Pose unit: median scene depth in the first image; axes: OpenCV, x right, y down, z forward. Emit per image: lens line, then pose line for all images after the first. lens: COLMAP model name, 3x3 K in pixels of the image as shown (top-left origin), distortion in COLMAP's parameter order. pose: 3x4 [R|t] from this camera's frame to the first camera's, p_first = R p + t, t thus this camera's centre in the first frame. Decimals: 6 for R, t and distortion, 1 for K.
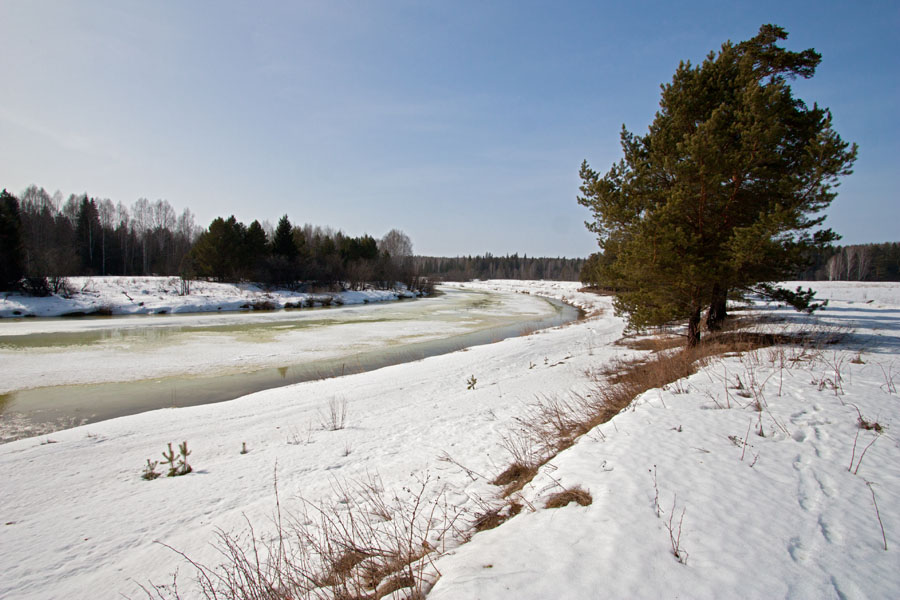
lens RADIAL K [[434.6, 0, 453.6], [0, 434.6, 298.4], [0, 0, 1]] dist [0.020160, -0.000078]
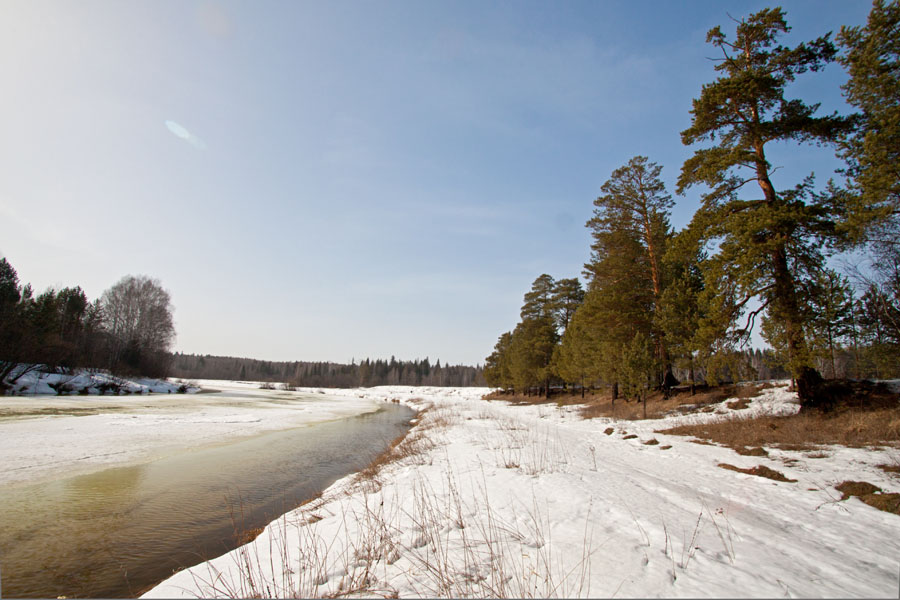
lens RADIAL K [[434.6, 0, 451.8], [0, 434.6, 304.0], [0, 0, 1]] dist [0.020160, -0.000078]
pose [[0.987919, 0.044296, 0.148505, 0.073862], [-0.006240, 0.968872, -0.247483, 0.001458], [-0.154845, 0.243567, 0.957444, 0.205805]]
